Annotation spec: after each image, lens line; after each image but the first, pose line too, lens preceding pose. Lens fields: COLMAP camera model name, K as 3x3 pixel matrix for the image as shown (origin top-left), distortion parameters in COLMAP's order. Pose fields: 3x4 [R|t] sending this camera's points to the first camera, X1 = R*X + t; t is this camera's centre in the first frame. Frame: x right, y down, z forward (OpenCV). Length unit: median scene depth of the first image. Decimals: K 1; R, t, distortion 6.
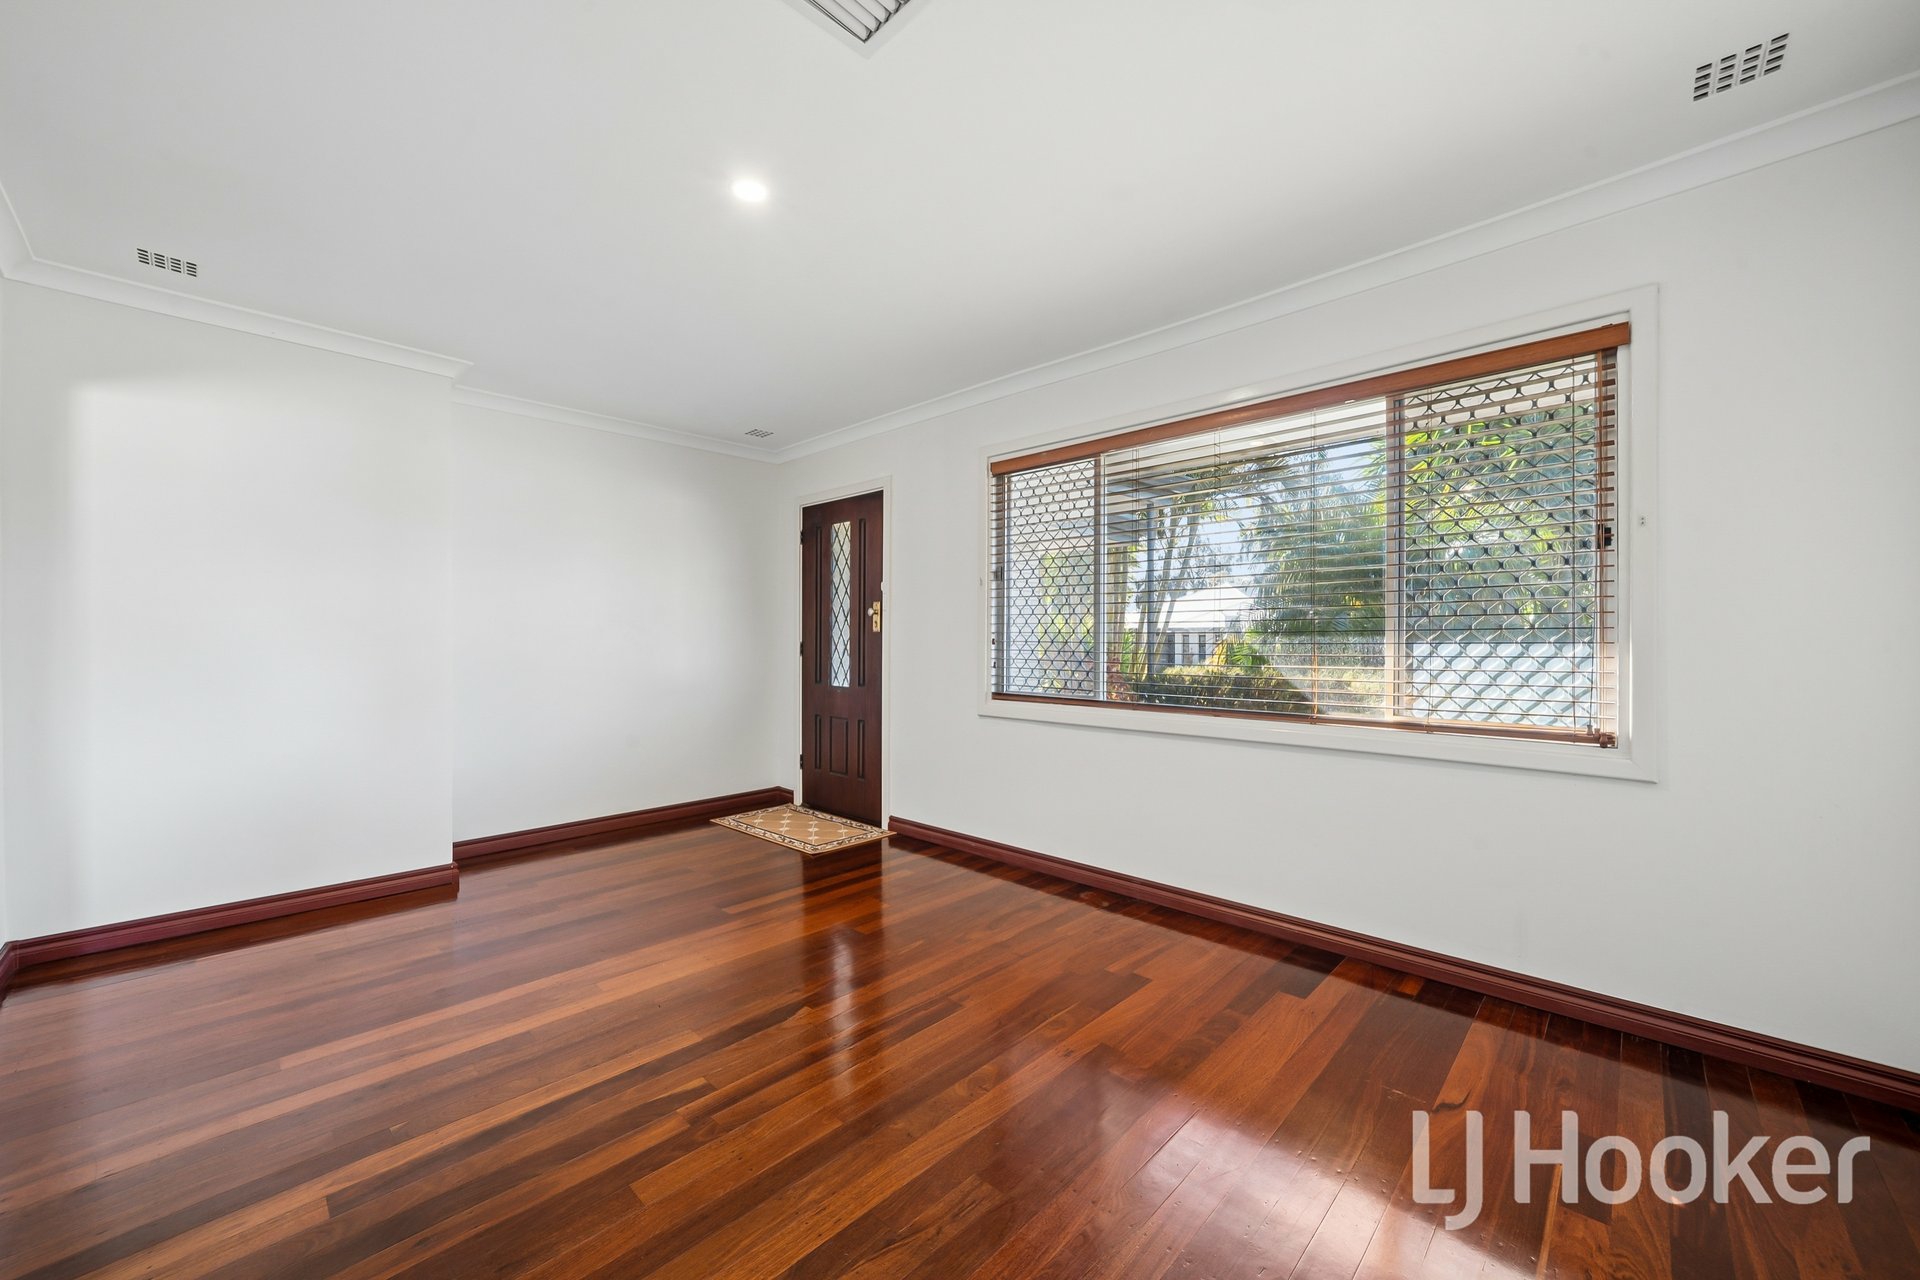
lens RADIAL K [[724.5, 0, 973.2], [0, 724.5, 643.5], [0, 0, 1]] dist [-0.002003, -0.000145]
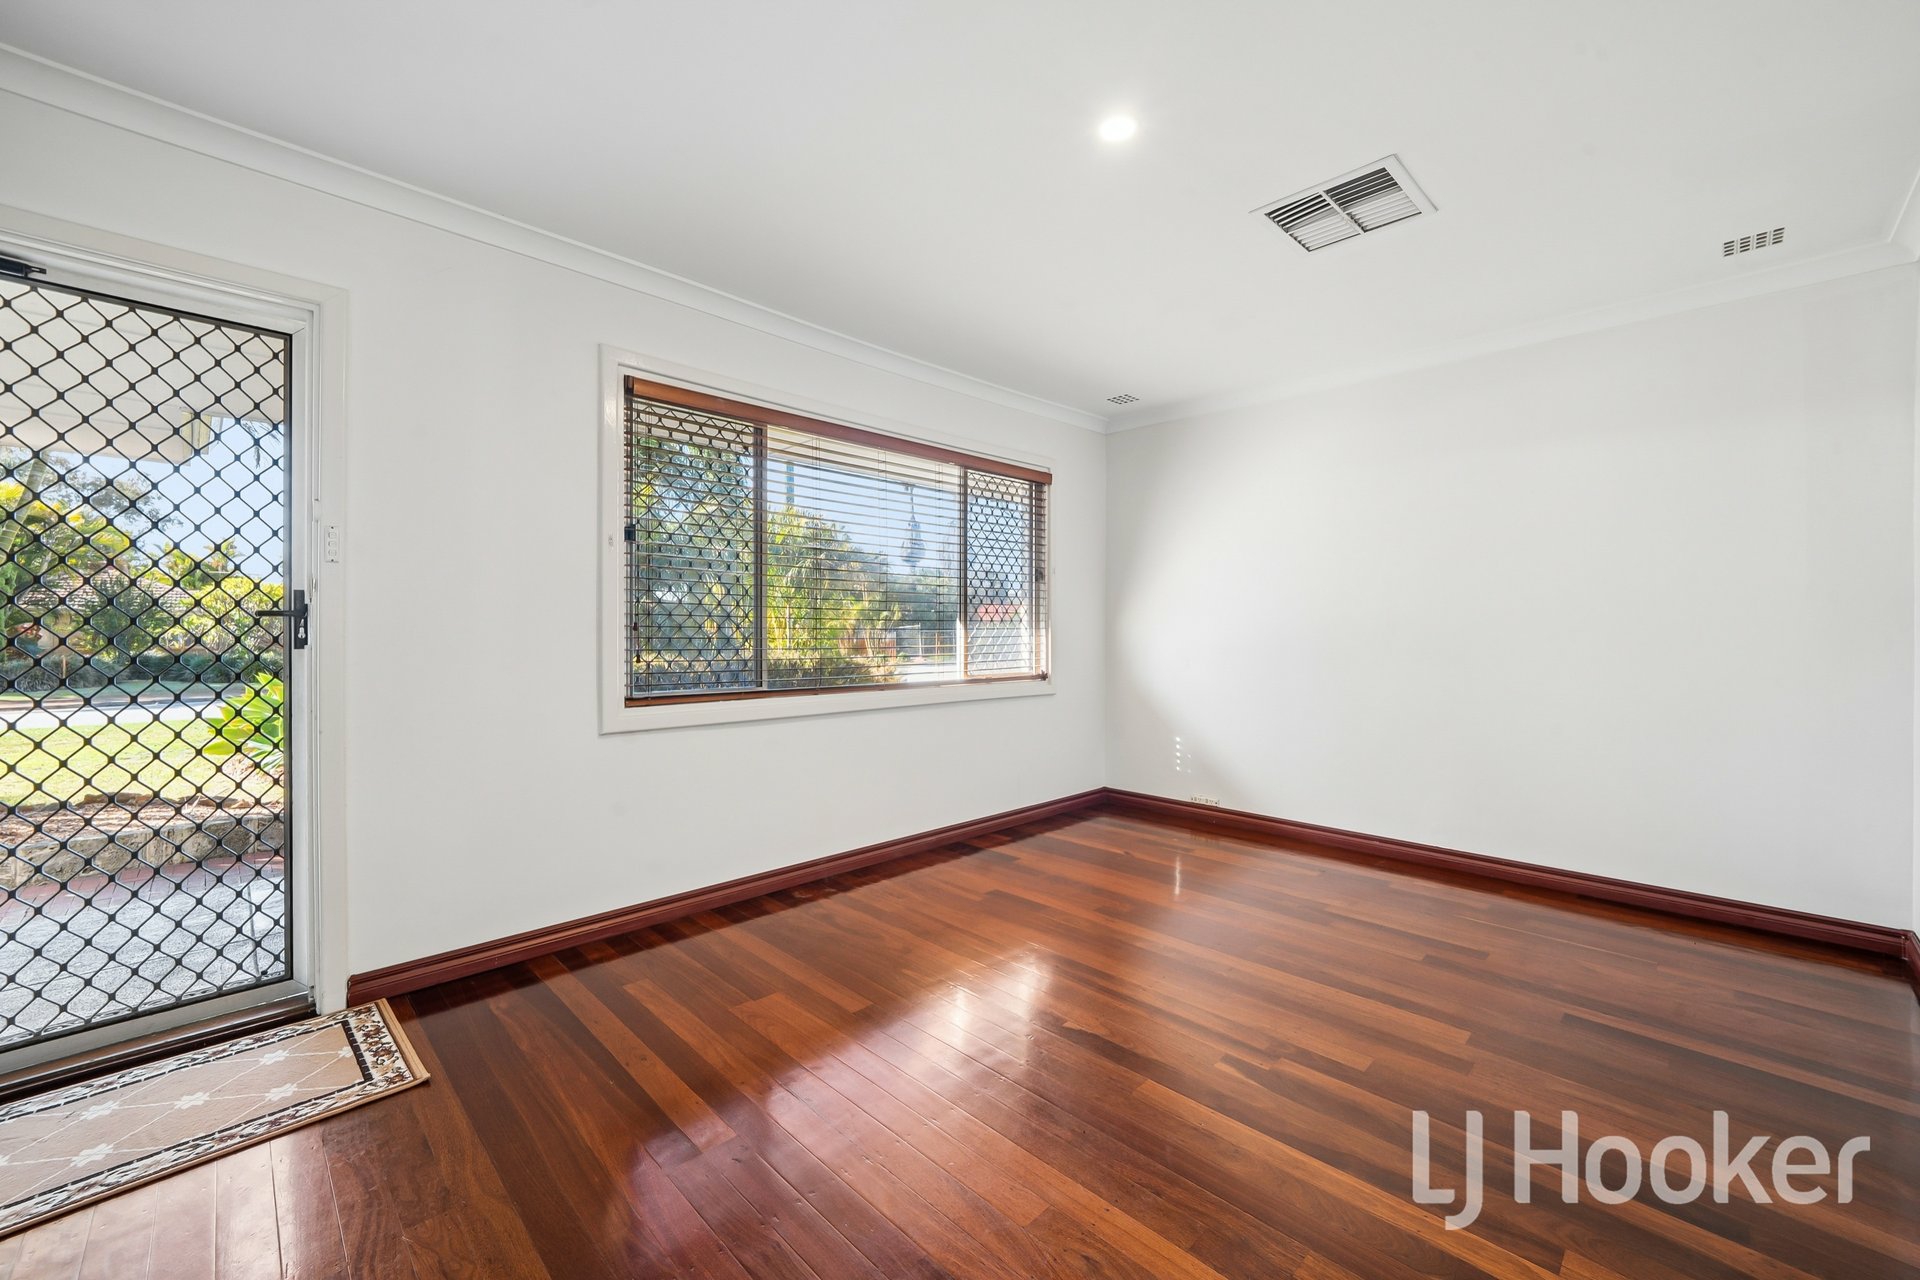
lens RADIAL K [[757.9, 0, 956.8], [0, 757.9, 633.7], [0, 0, 1]] dist [0.000823, 0.000024]
pose [[0.042712, -0.006380, 0.999067, -0.937961], [0.000393, 0.999980, 0.006369, -0.000584], [-0.999087, 0.000121, 0.042714, 0.859861]]
